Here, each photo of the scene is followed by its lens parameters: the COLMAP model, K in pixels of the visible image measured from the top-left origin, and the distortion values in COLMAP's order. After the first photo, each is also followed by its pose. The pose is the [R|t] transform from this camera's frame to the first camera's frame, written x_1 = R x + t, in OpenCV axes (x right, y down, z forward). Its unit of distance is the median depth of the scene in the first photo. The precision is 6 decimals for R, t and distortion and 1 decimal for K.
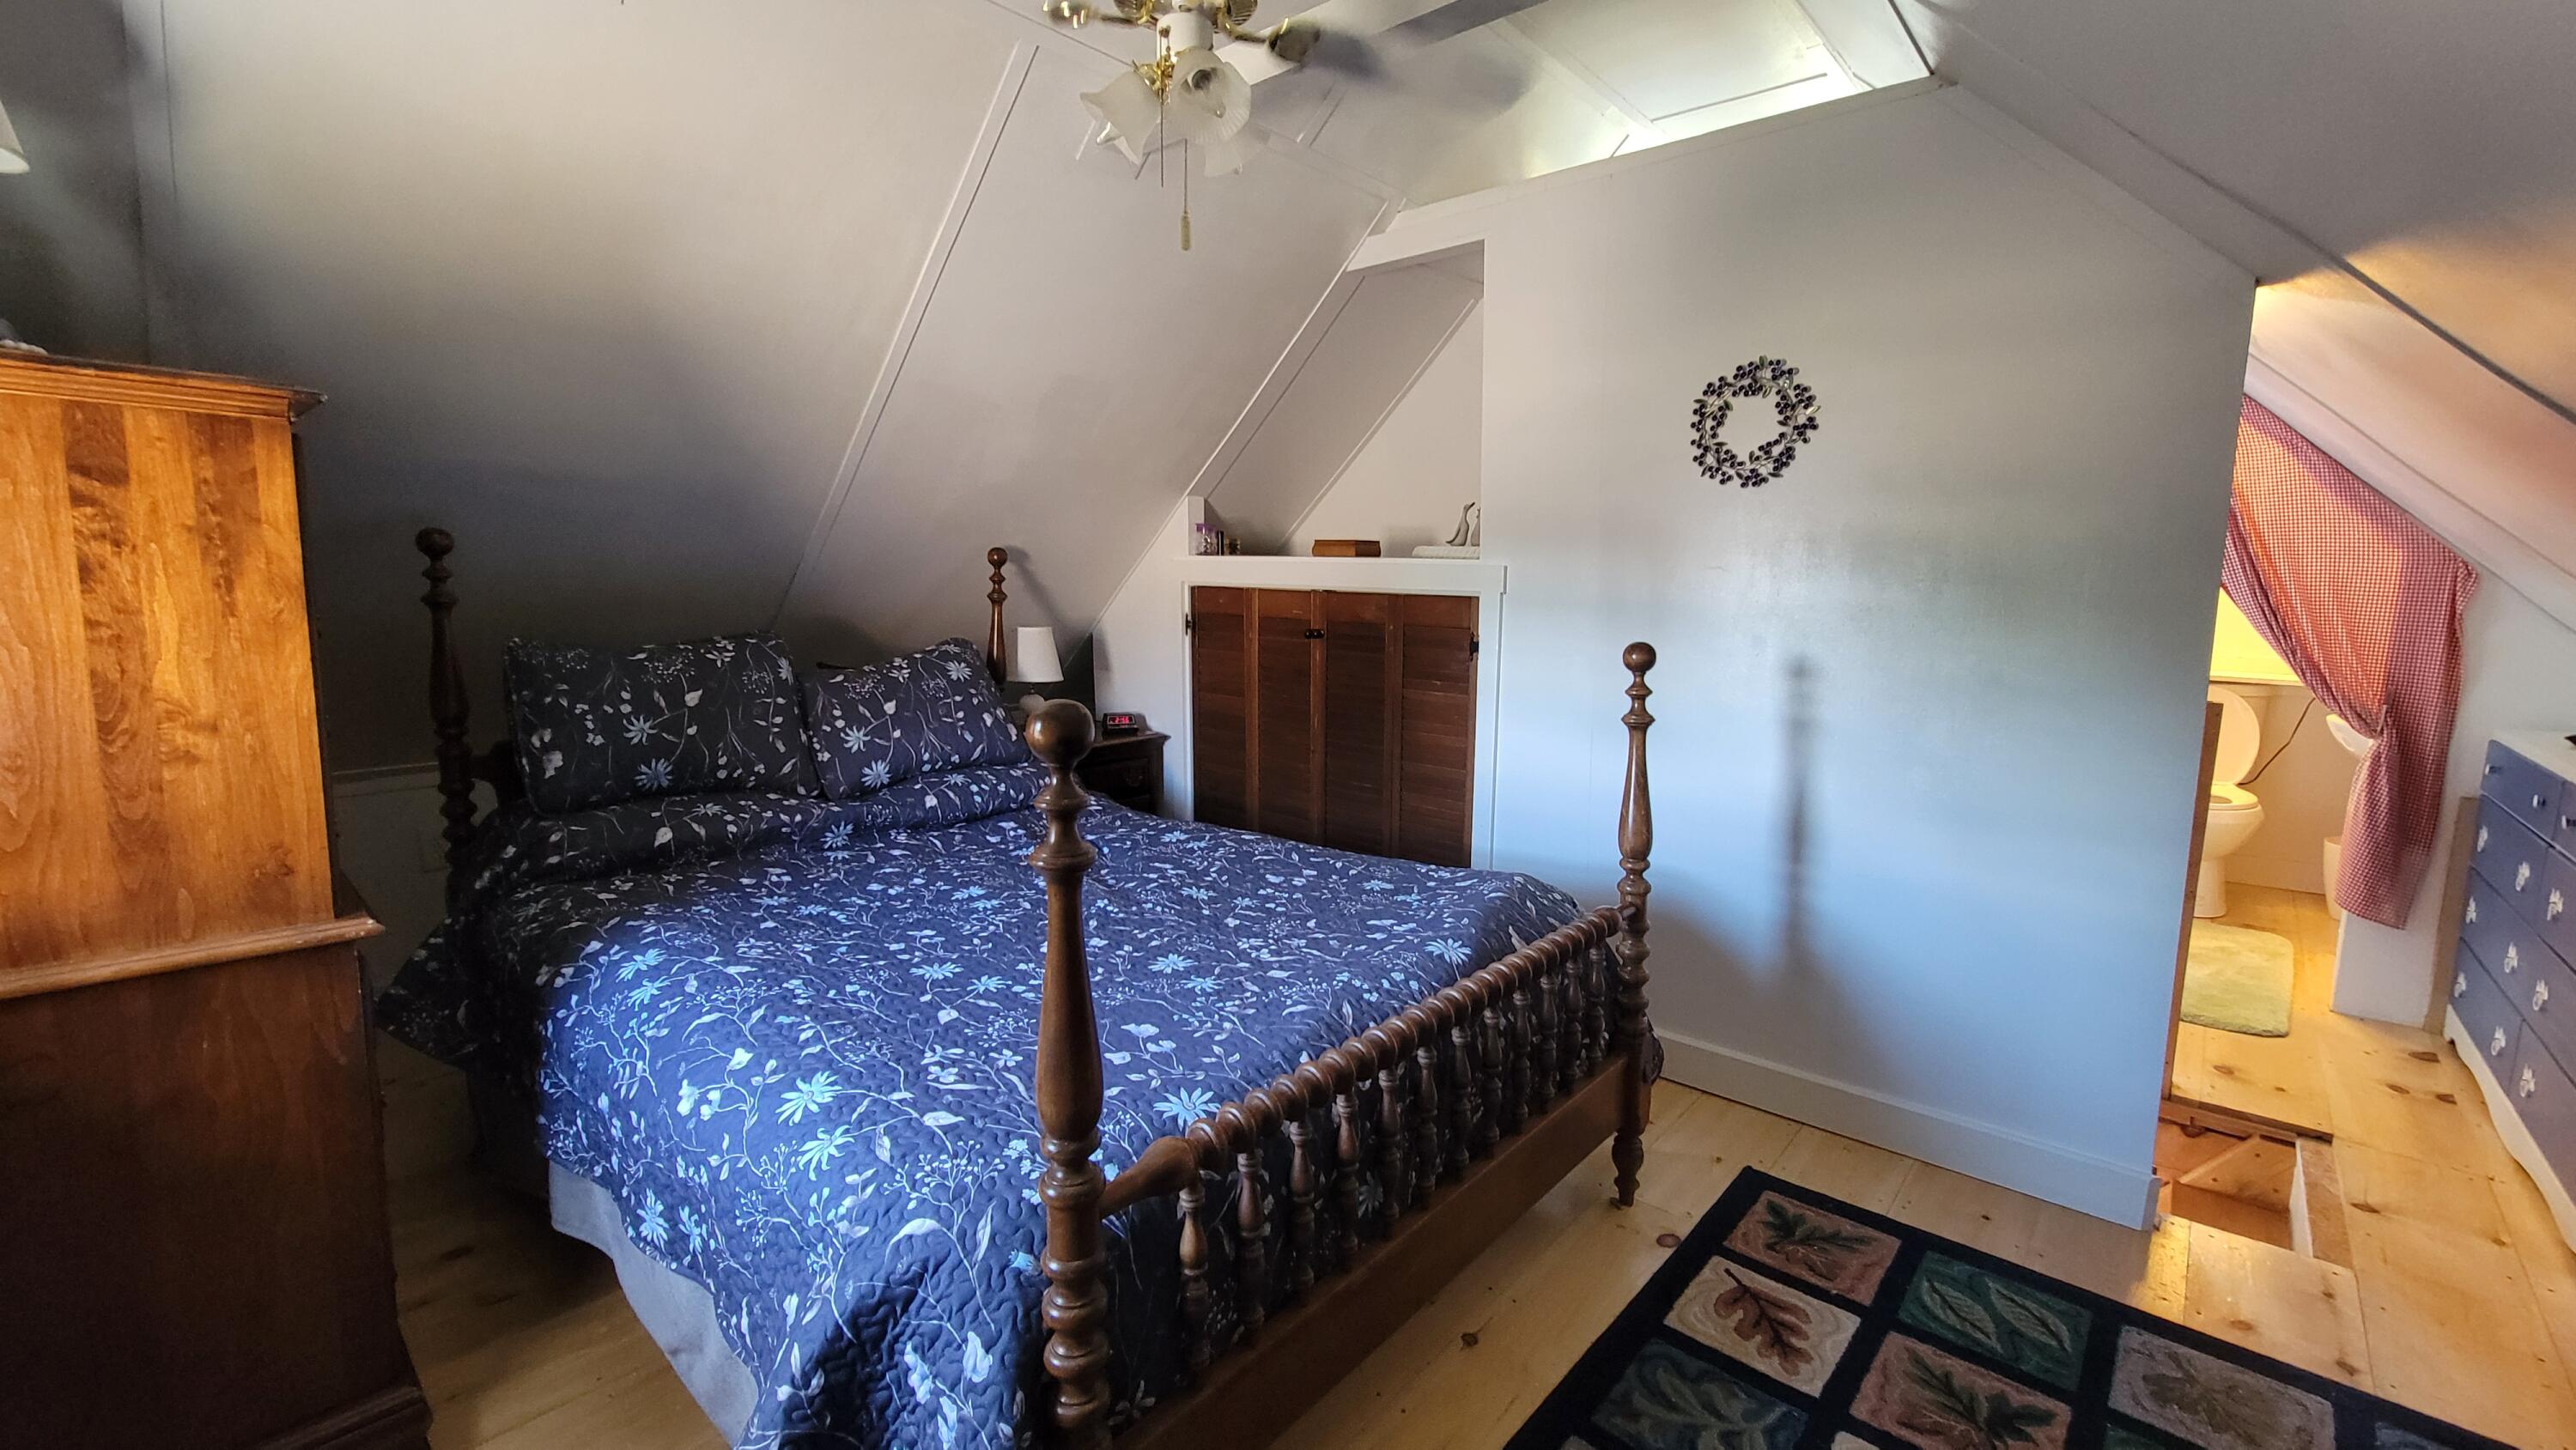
lens RADIAL K [[1054.6, 0, 1298.4], [0, 1054.6, 722.4], [0, 0, 1]] dist [-0.003405, 0.000636]
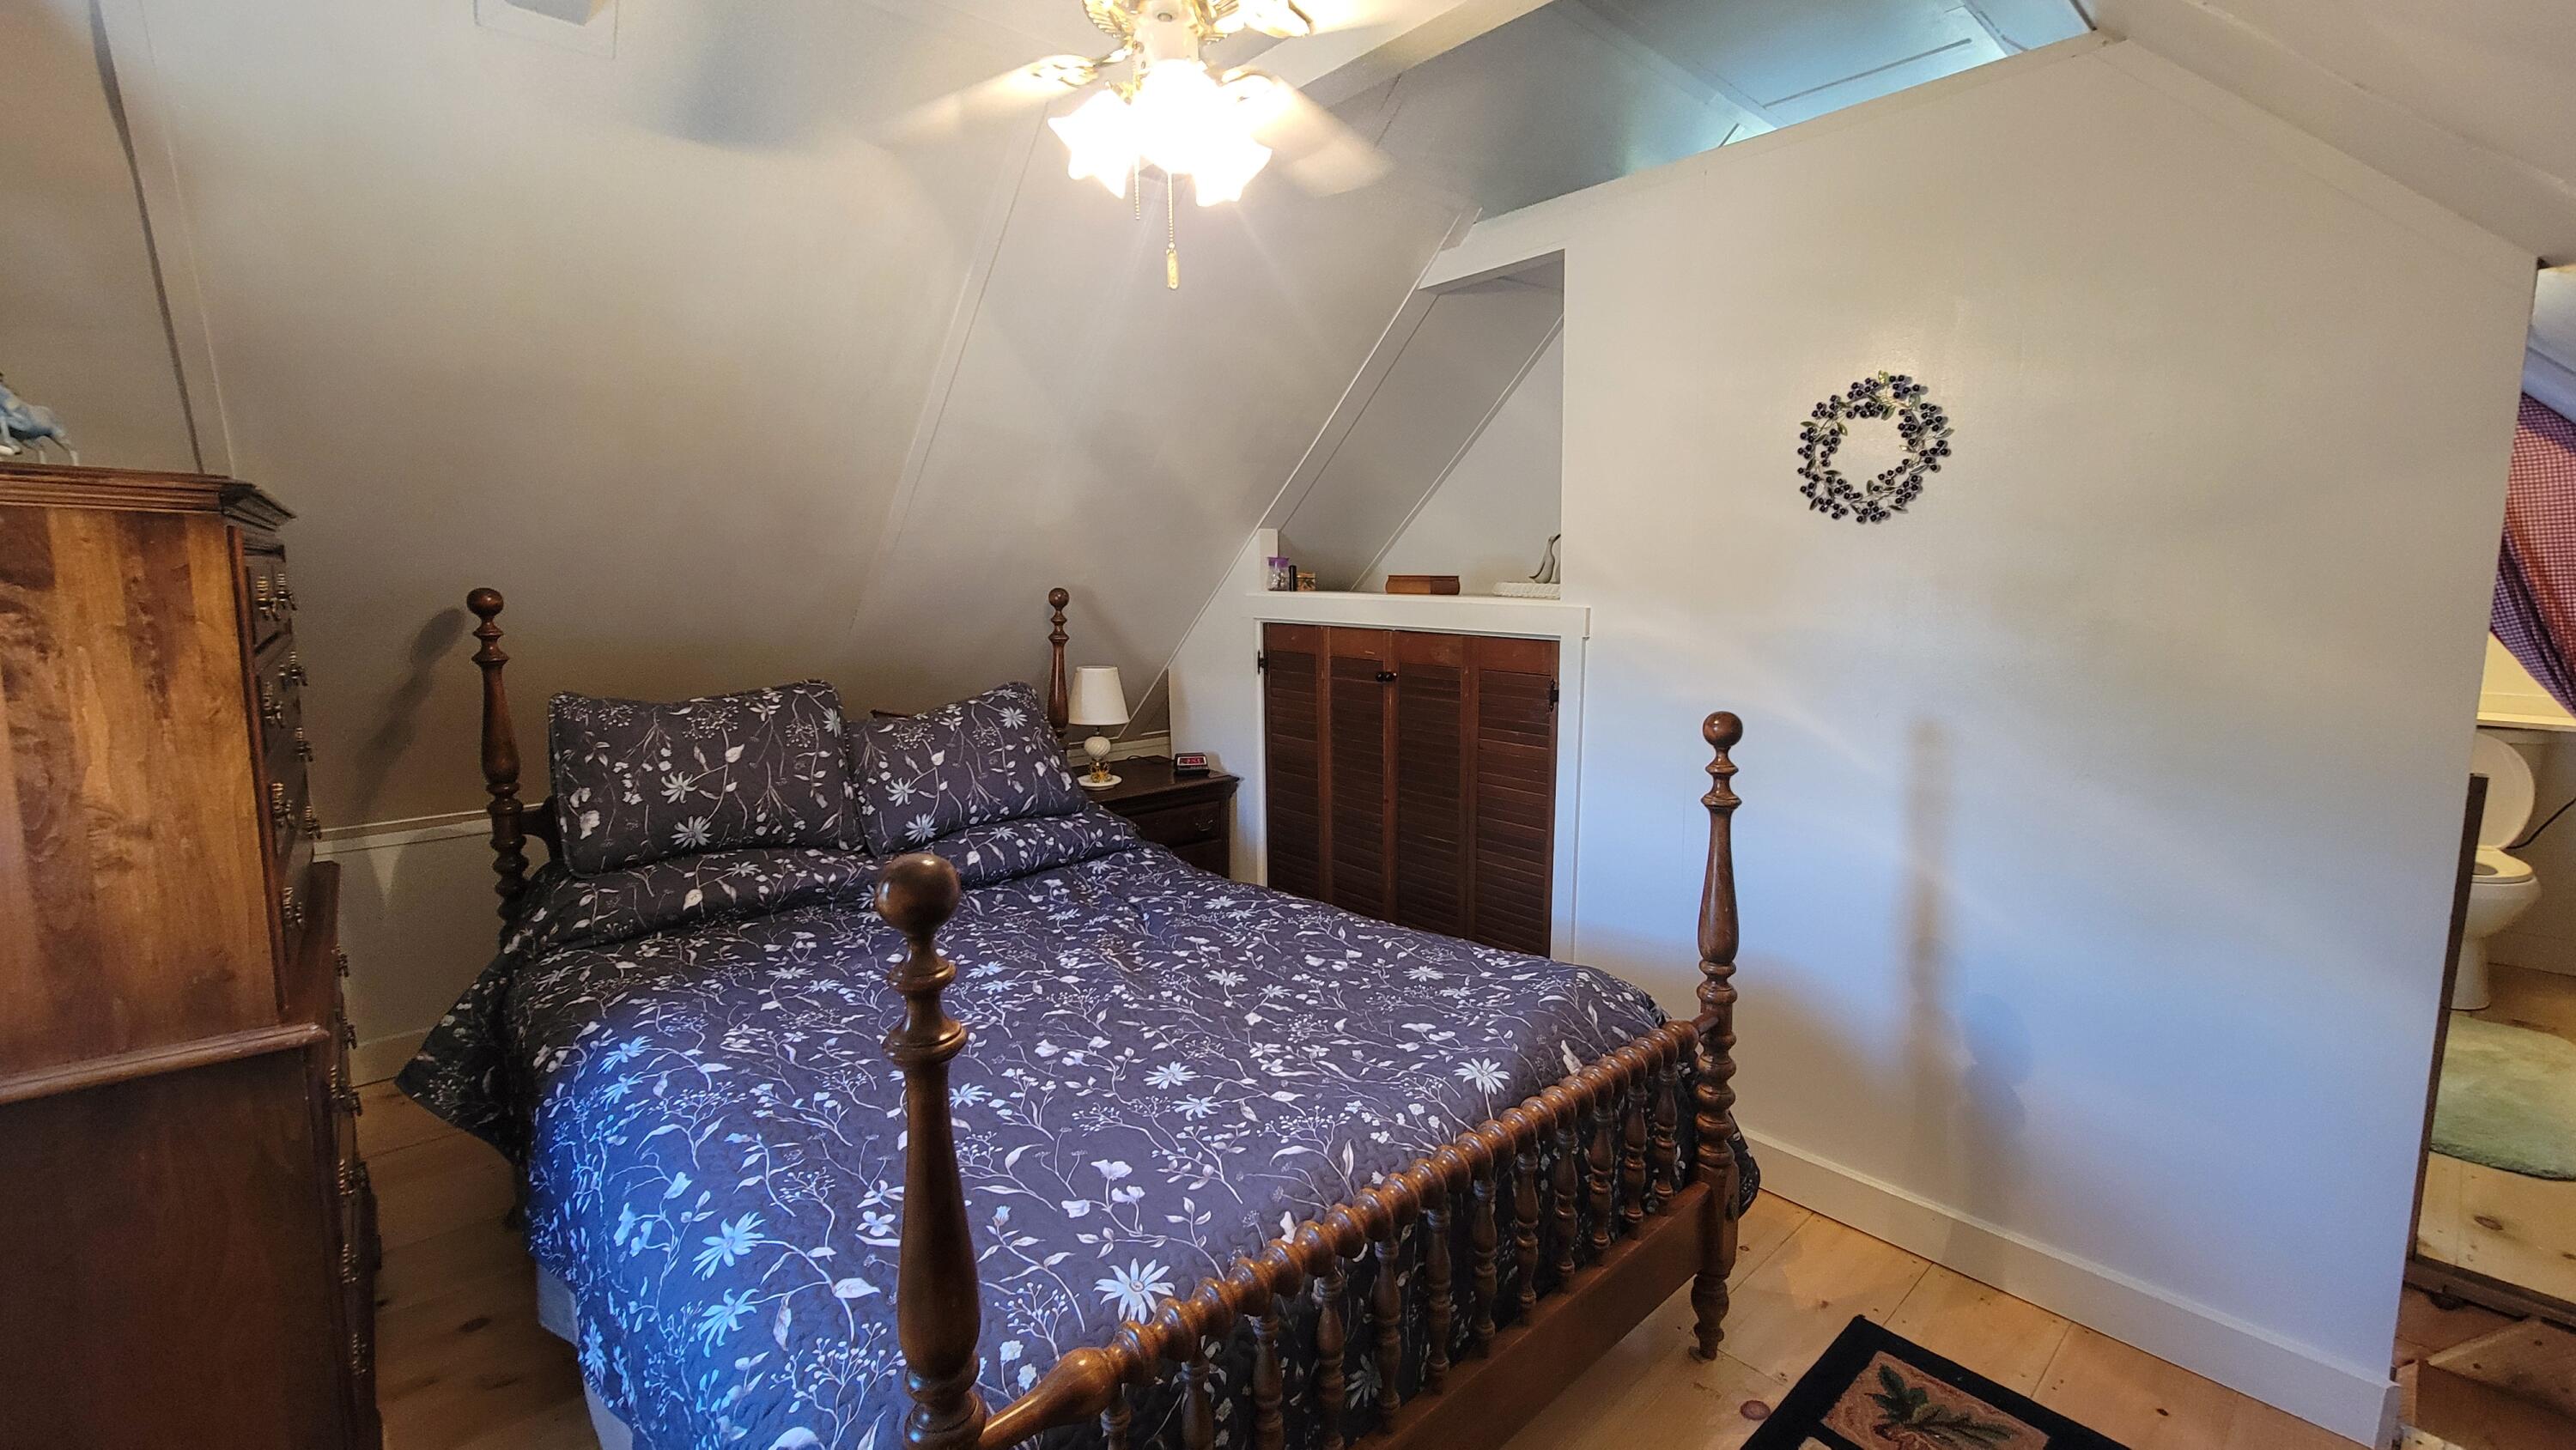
lens RADIAL K [[1054.1, 0, 1298.0], [0, 1054.1, 722.2], [0, 0, 1]] dist [-0.005230, 0.002584]
pose [[0.992422, 0.006157, -0.122718, 0.079379], [-0.006943, 0.999958, -0.005972, -0.056431], [0.122676, 0.006779, 0.992424, 0.096426]]
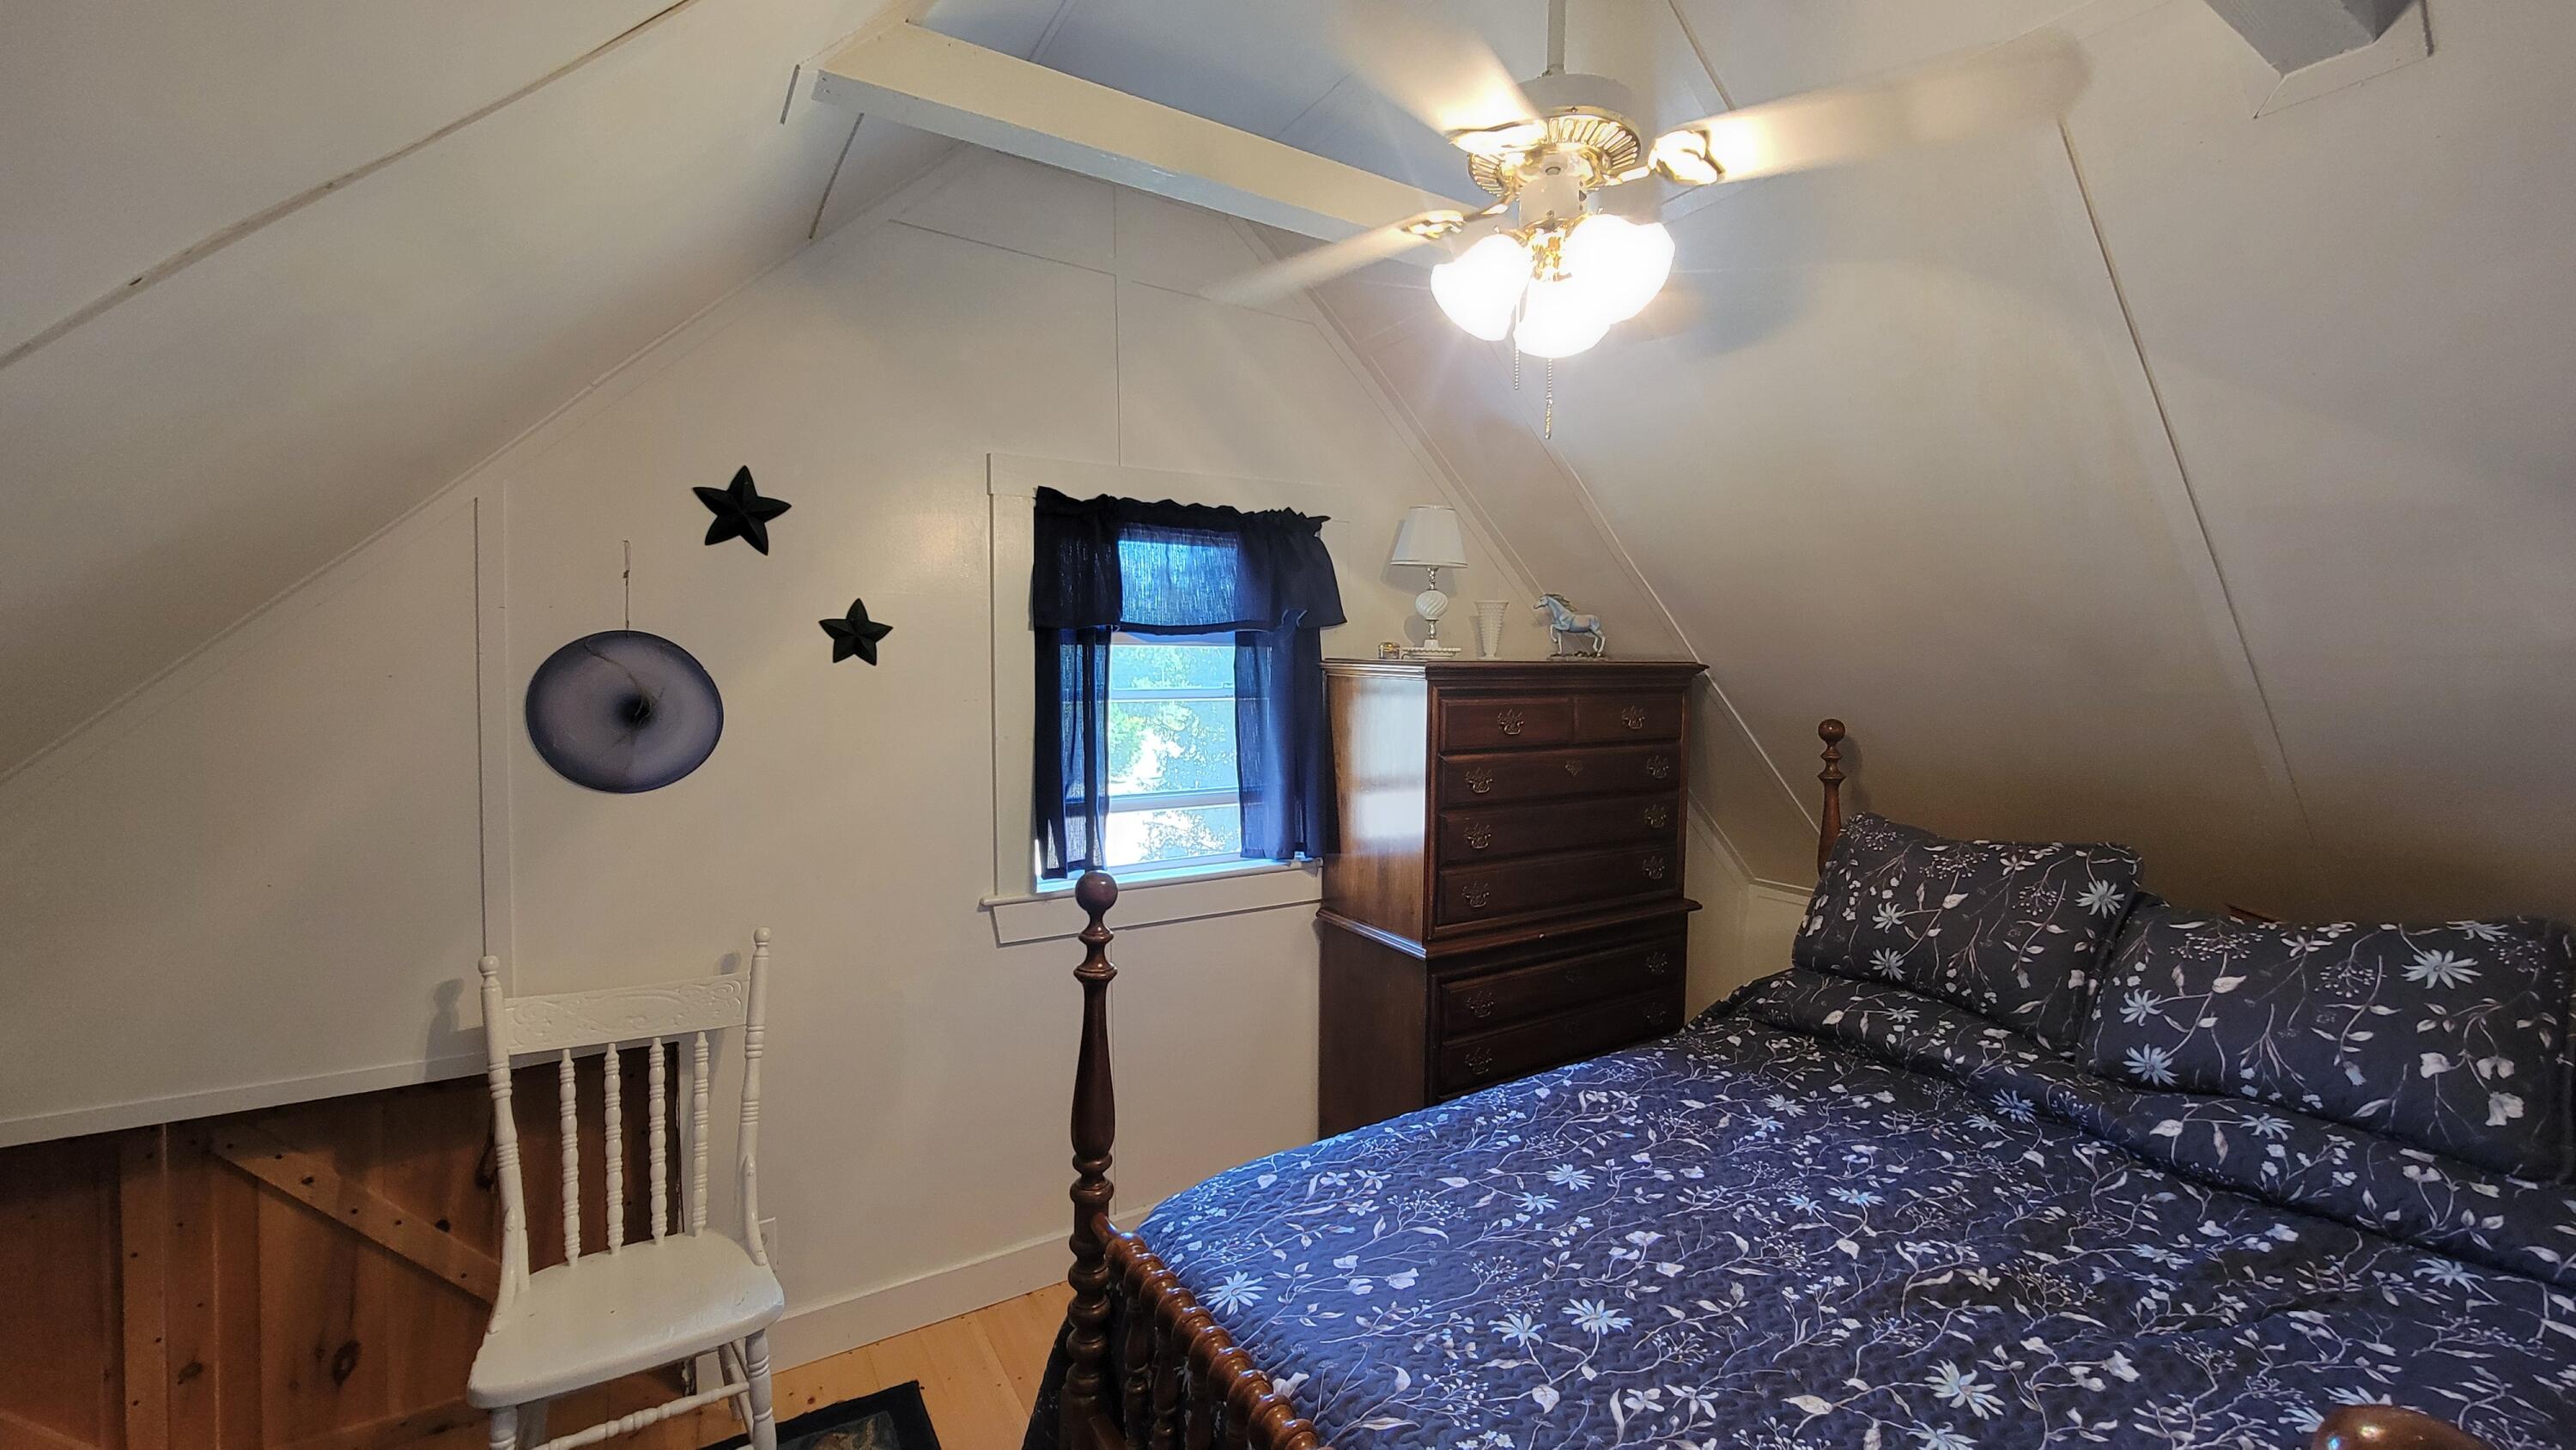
lens RADIAL K [[1054.1, 0, 1298.0], [0, 1054.1, 722.2], [0, 0, 1]] dist [-0.005230, 0.002584]
pose [[-0.291437, 0.027379, -0.956198, 0.546362], [-0.143387, 0.987047, 0.071965, -0.183261], [0.945783, 0.158079, -0.283736, 0.774820]]
